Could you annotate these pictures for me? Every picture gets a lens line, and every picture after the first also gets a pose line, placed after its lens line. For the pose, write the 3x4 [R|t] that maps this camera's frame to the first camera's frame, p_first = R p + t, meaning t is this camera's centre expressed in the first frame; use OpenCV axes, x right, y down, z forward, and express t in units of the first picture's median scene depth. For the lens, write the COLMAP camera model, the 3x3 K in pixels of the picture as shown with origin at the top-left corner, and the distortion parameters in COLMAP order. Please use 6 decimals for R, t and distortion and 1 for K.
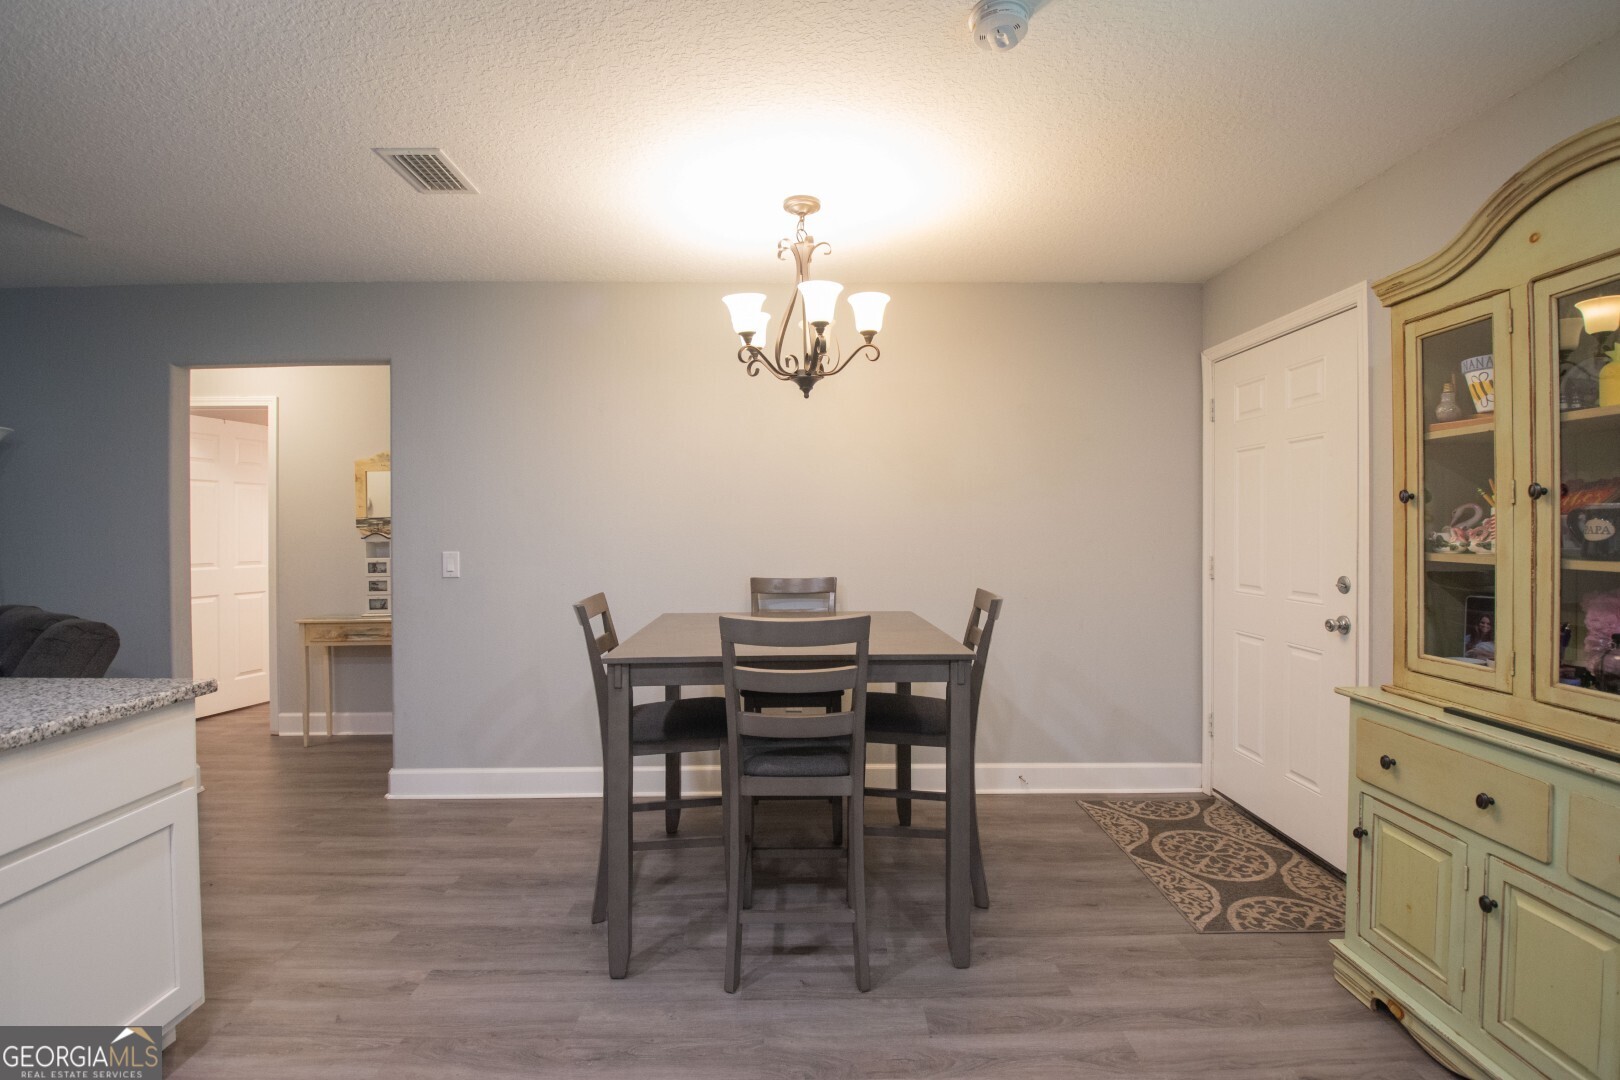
lens RADIAL K [[729.8, 0, 804.9], [0, 729.8, 532.3], [0, 0, 1]] dist [-0.028220, -0.000591]
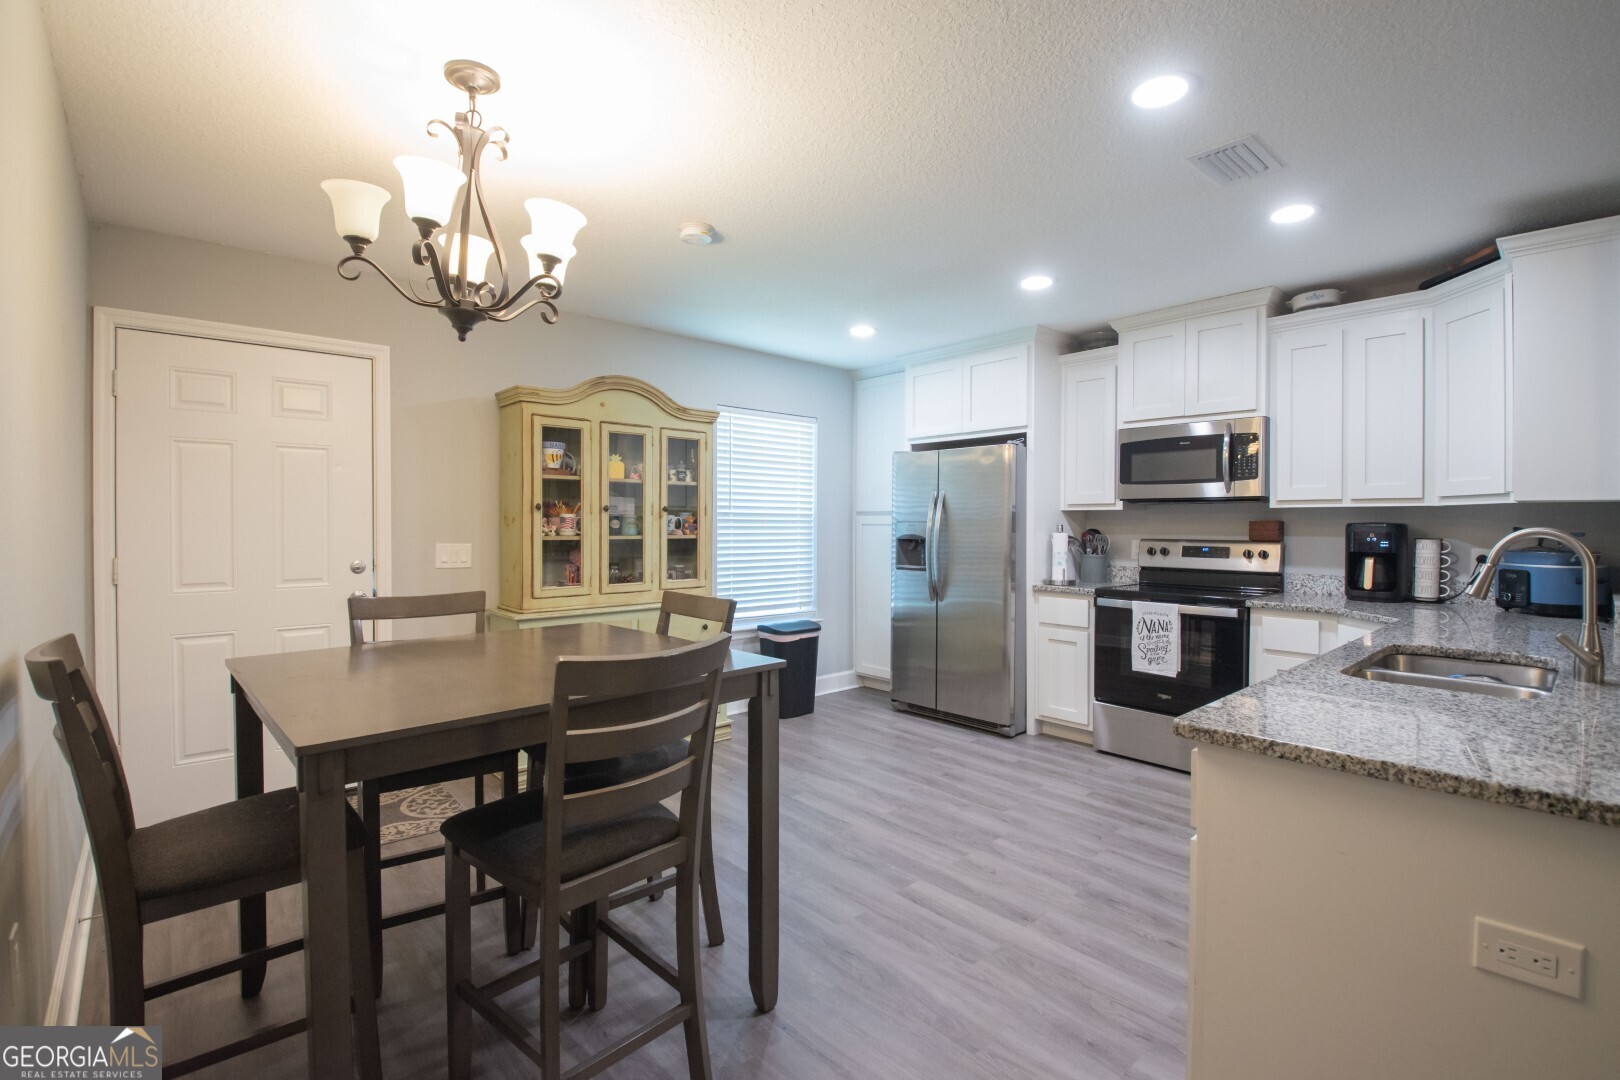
lens RADIAL K [[733.7, 0, 825.9], [0, 733.7, 527.9], [0, 0, 1]] dist [0.042520, -0.052794]
pose [[-0.681820, -0.005789, 0.731497, -0.815235], [0.003698, 0.999929, 0.011360, -0.009123], [-0.731511, 0.010450, -0.681750, 1.296413]]
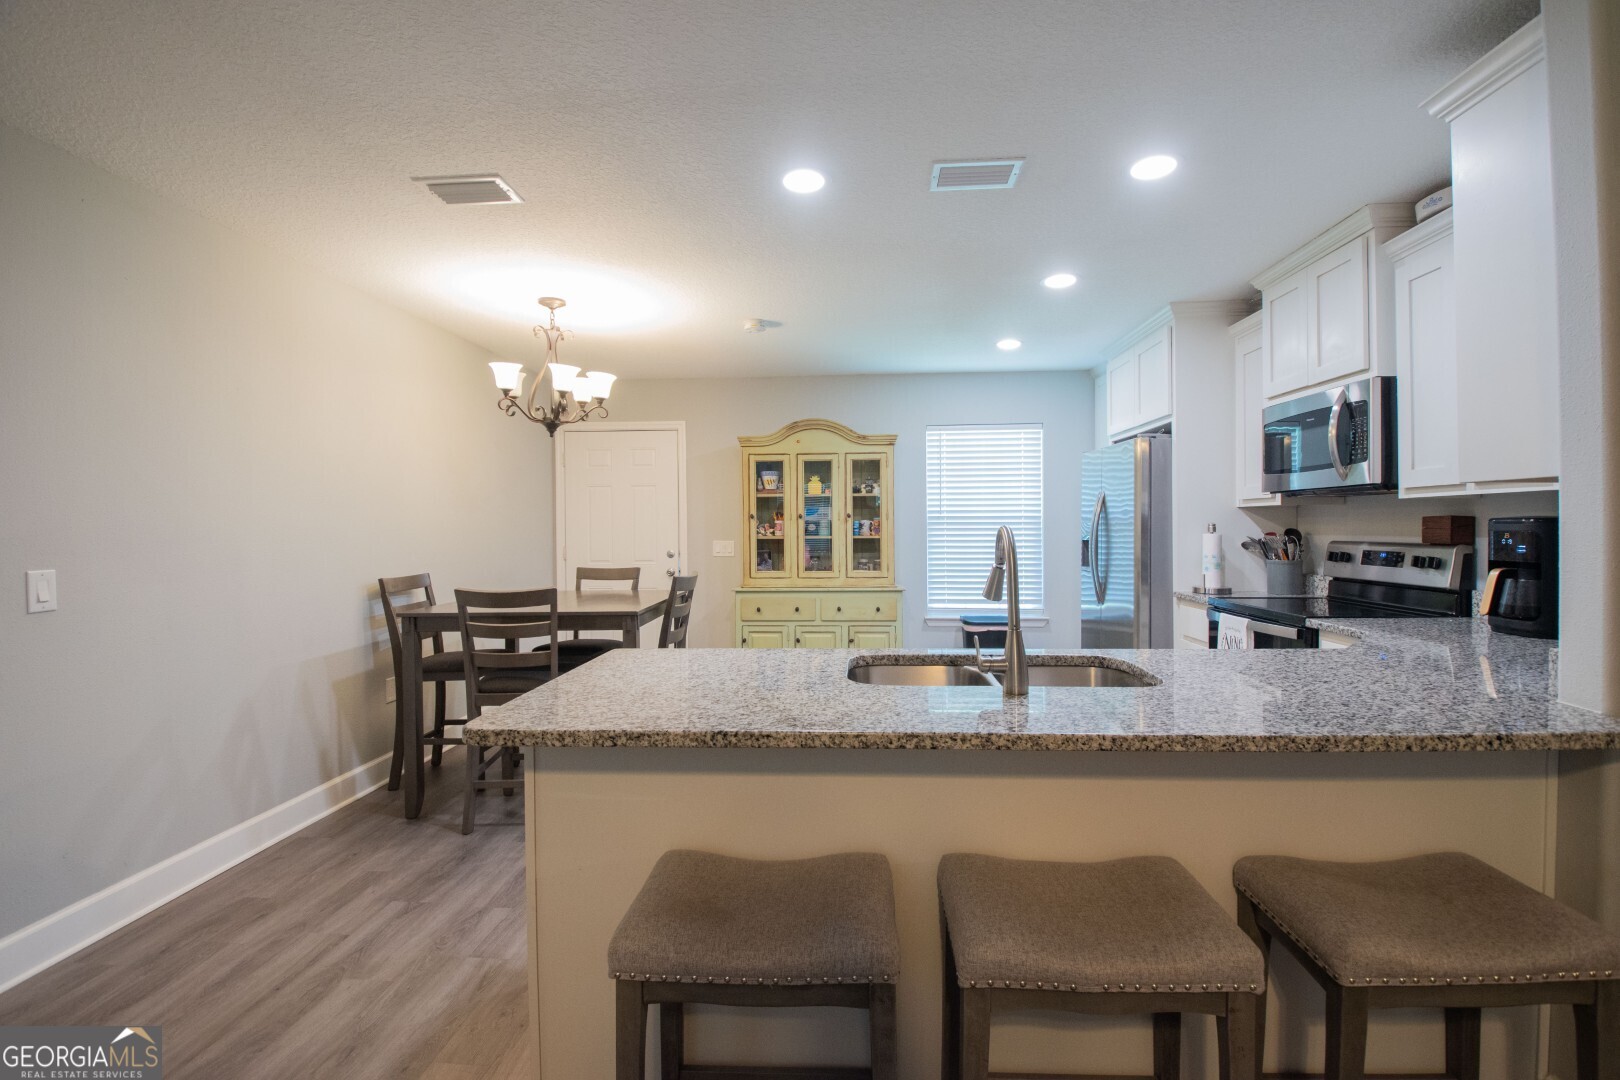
lens RADIAL K [[733.7, 0, 825.9], [0, 733.7, 527.9], [0, 0, 1]] dist [0.042520, -0.052794]
pose [[0.056757, -0.000190, 0.998388, -1.482392], [0.015504, 0.999880, -0.000691, 0.001971], [-0.998268, 0.015519, 0.056753, 0.398023]]
